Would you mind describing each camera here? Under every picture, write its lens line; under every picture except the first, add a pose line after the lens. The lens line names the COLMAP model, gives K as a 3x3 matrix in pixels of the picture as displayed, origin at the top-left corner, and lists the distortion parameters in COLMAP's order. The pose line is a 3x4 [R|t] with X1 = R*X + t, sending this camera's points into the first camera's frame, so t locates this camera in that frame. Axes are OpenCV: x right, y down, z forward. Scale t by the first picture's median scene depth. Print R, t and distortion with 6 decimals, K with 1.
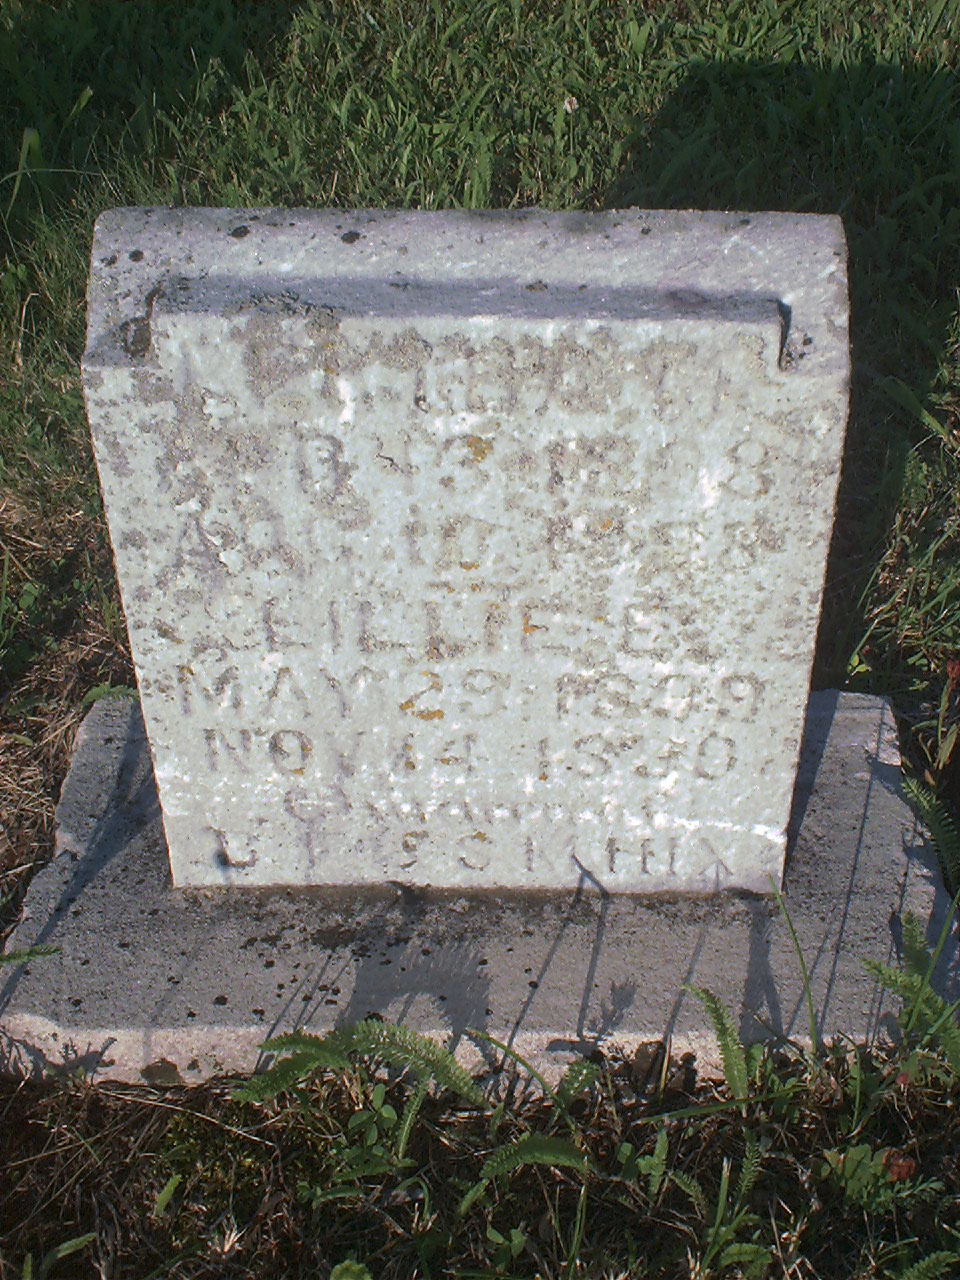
lens RADIAL K [[1585.9, 0, 538.4], [0, 1585.9, 597.5], [0, 0, 1]] dist [-0.034261, 0.041634]
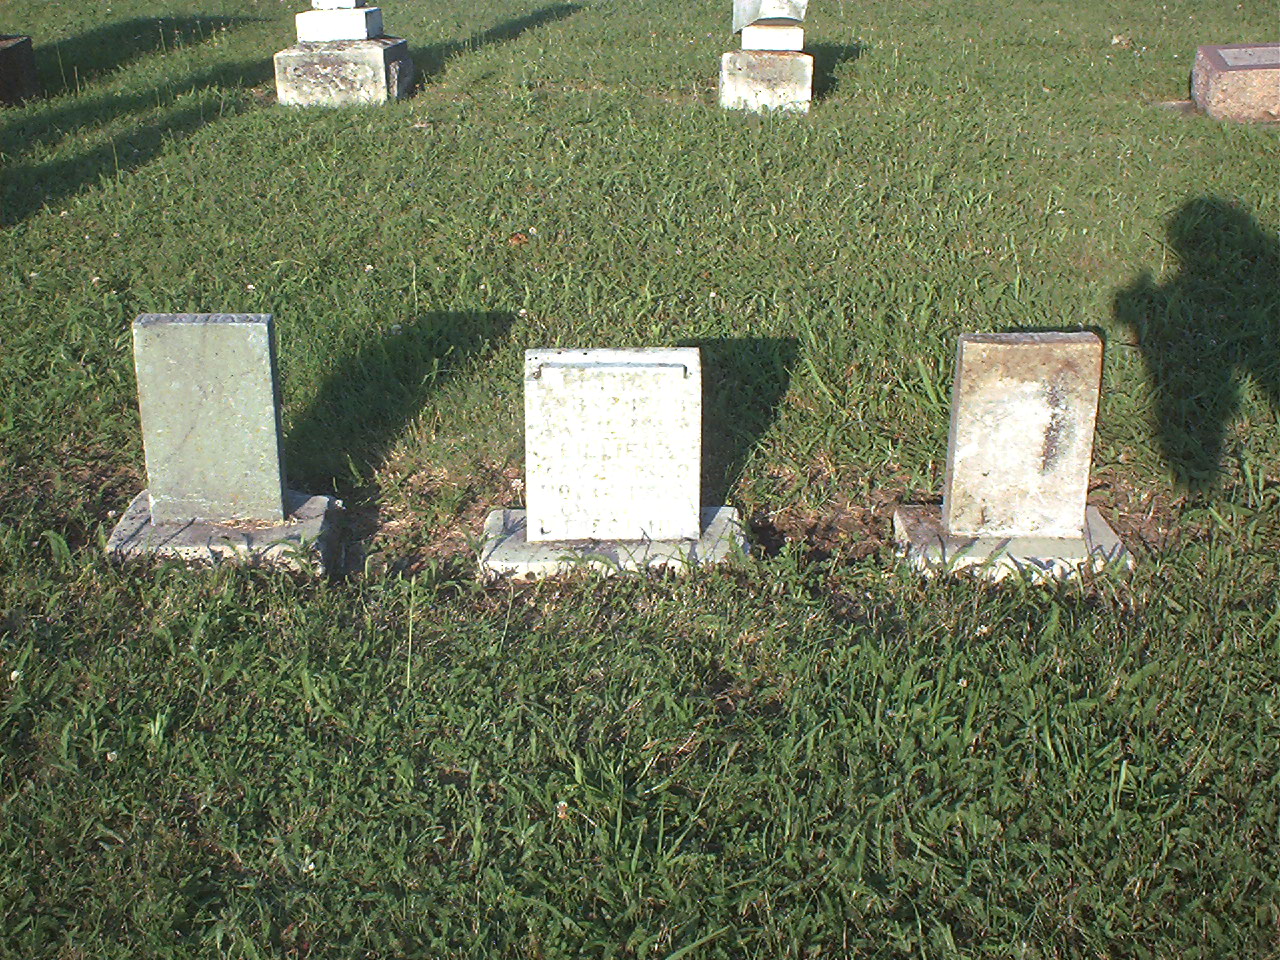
lens RADIAL K [[1585.9, 0, 608.3], [0, 1585.9, 476.5], [0, 0, 1]] dist [-0.034261, 0.041634]
pose [[0.999680, -0.017442, 0.018325, -0.120849], [0.021932, 0.958541, -0.284109, 1.131250], [-0.012610, 0.284420, 0.958617, -2.609323]]
